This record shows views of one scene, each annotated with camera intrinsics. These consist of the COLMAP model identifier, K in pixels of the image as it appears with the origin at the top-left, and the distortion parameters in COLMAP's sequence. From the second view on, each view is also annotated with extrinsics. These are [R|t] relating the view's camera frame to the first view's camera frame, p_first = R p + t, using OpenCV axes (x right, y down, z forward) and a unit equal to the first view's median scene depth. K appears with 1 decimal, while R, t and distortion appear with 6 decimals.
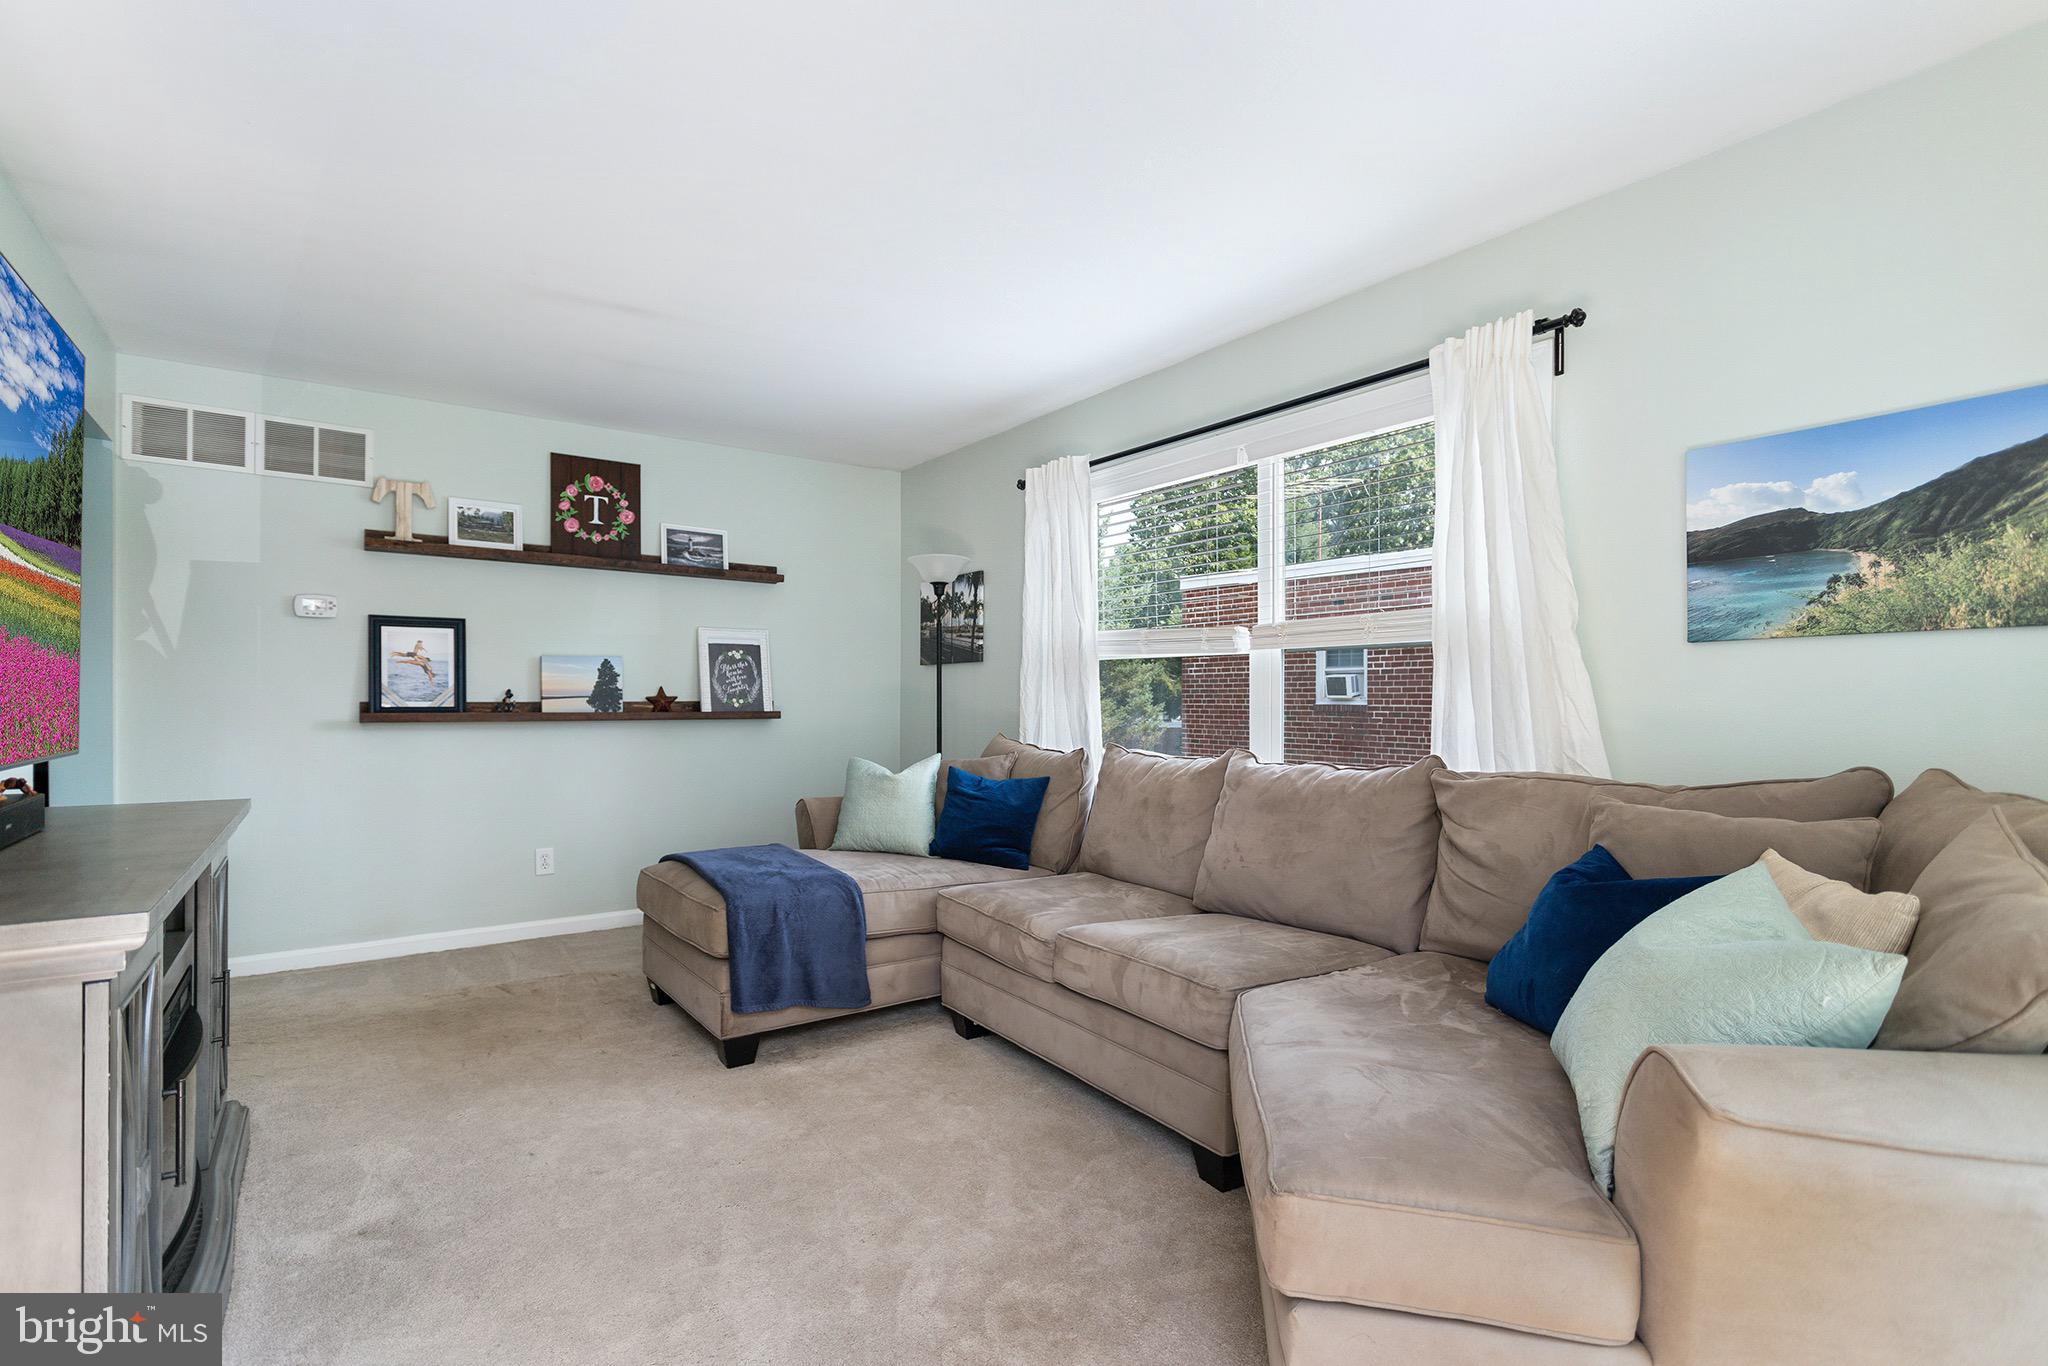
lens RADIAL K [[972.9, 0, 1023.7], [0, 972.9, 690.0], [0, 0, 1]] dist [-0.003737, 0.000801]
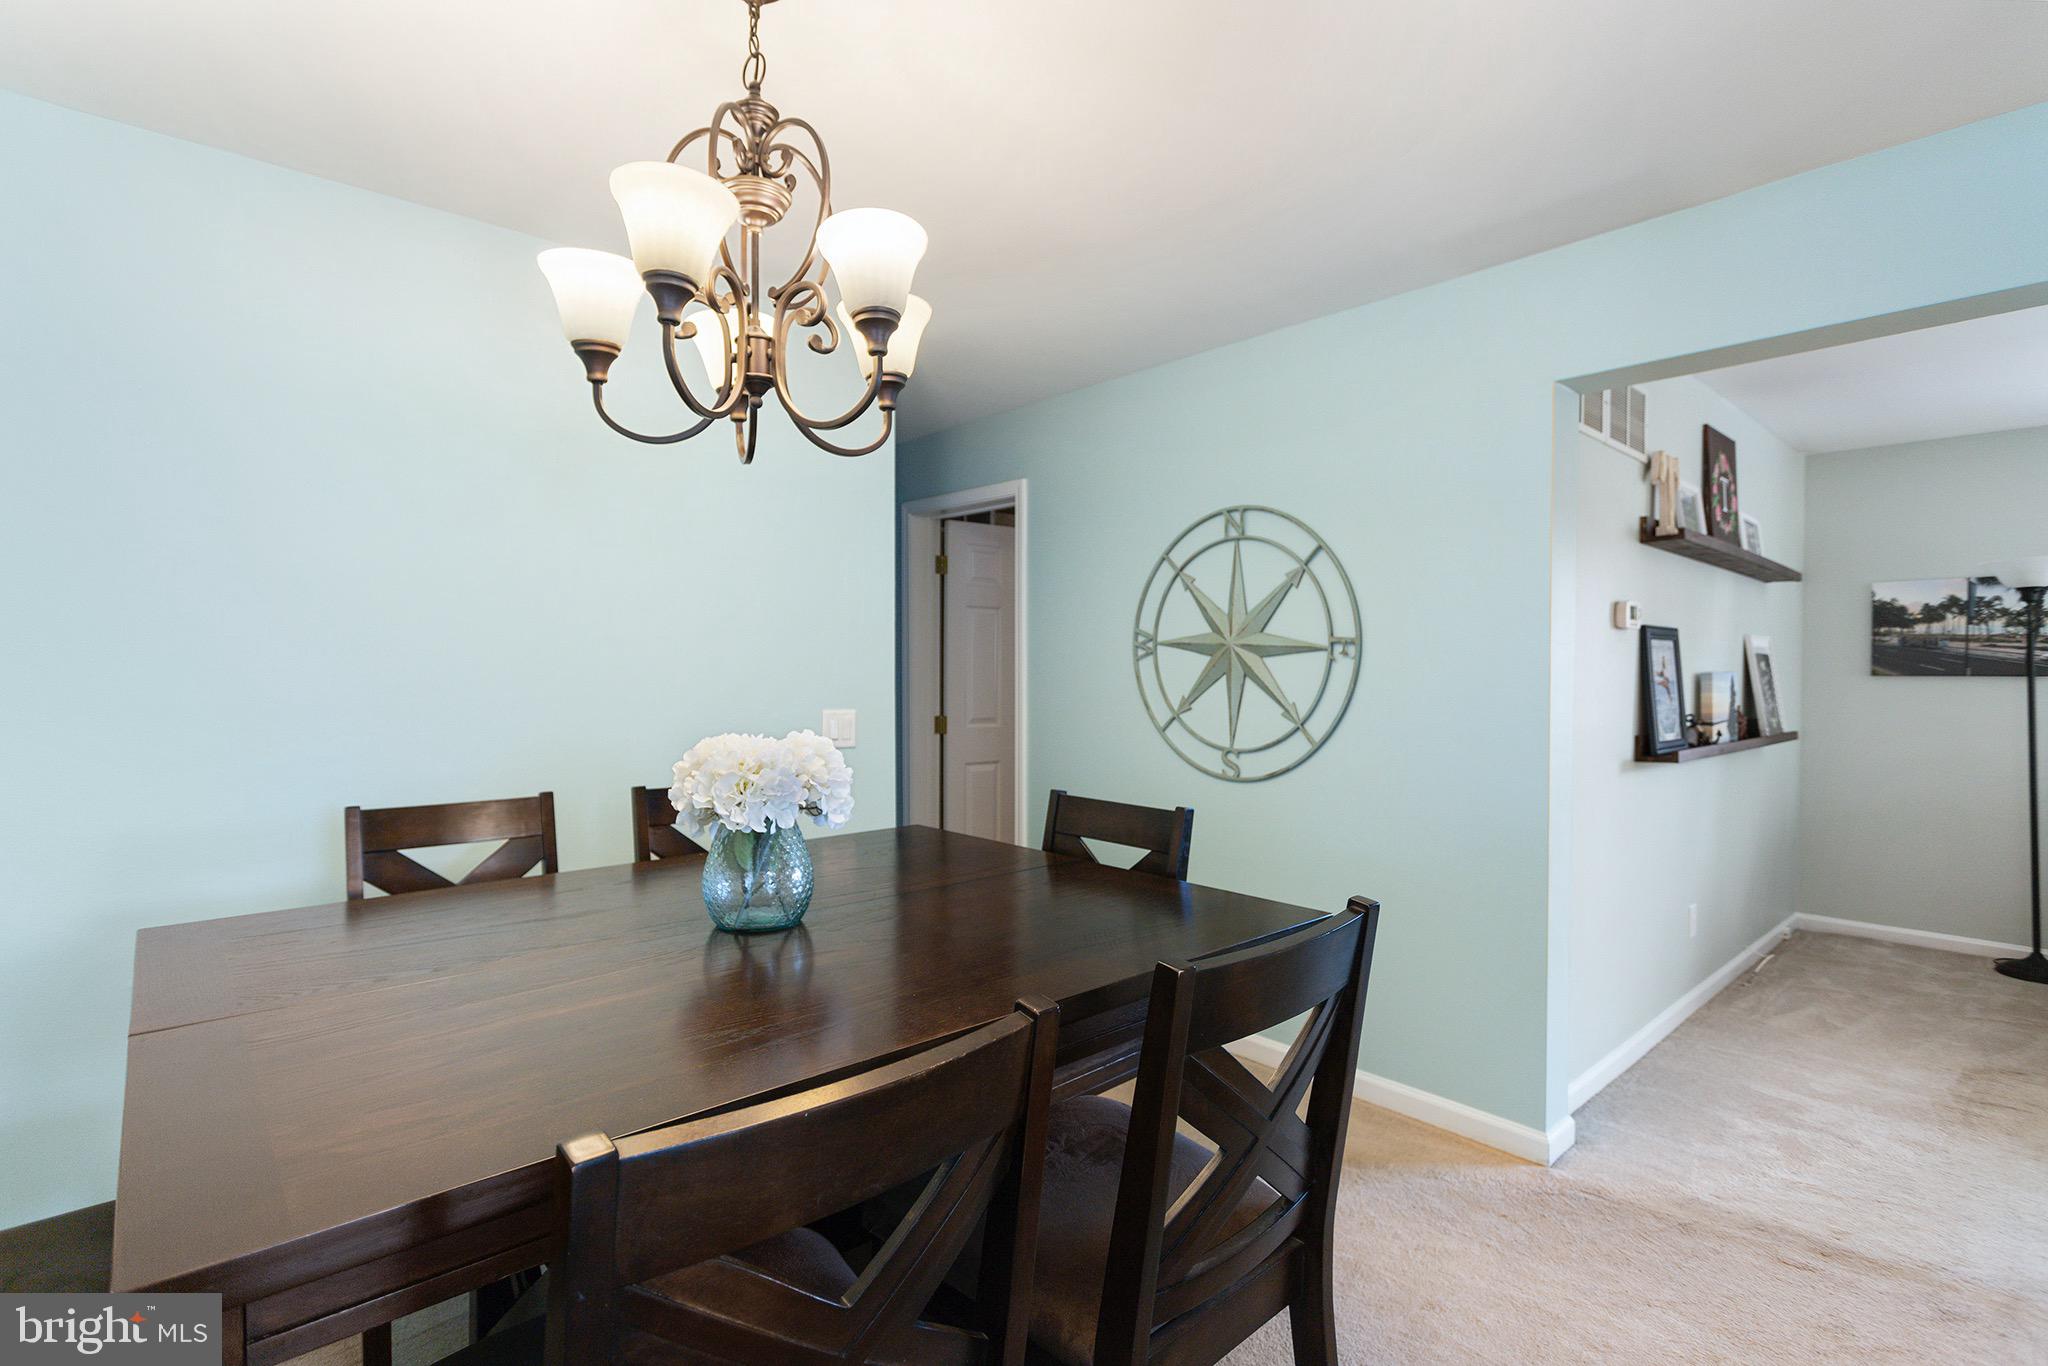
lens RADIAL K [[972.9, 0, 1029.0], [0, 972.9, 696.2], [0, 0, 1]] dist [-0.003737, 0.000801]
pose [[0.991775, 0.000289, 0.127995, -1.038375], [-0.005507, 0.999168, 0.040419, -0.040500], [-0.127876, -0.040791, 0.990951, 0.236162]]
